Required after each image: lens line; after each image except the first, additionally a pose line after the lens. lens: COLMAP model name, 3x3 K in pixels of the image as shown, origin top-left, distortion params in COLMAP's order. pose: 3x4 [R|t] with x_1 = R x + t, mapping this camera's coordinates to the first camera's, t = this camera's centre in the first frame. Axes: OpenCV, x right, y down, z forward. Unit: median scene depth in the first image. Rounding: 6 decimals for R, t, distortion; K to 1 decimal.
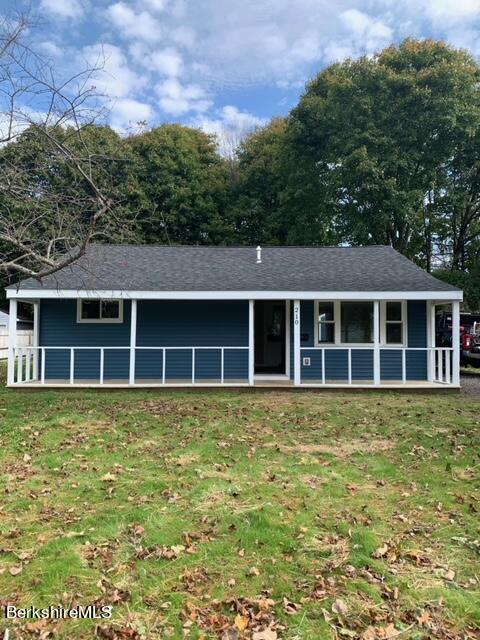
lens RADIAL K [[502.6, 0, 240.0], [0, 502.6, 320.0], [0, 0, 1]] dist [0.026660, -0.009208]
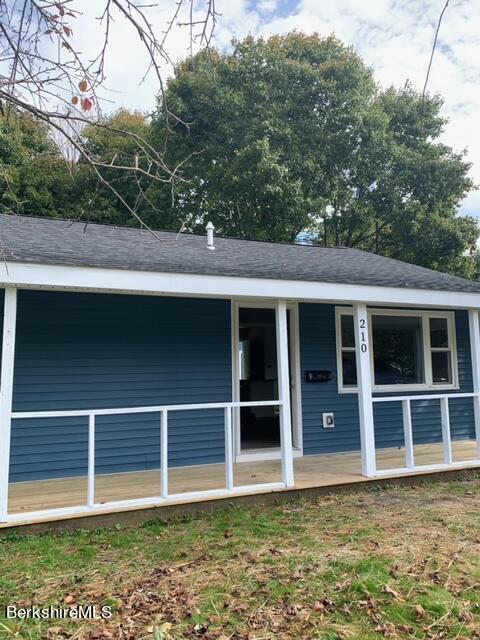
lens RADIAL K [[521.1, 0, 240.0], [0, 521.1, 320.0], [0, 0, 1]] dist [0.032474, -0.001892]
pose [[0.933115, 0.014839, 0.359273, -0.117038], [0.012536, 0.997198, -0.073746, 0.009119], [-0.359361, 0.073317, 0.930314, 0.349421]]
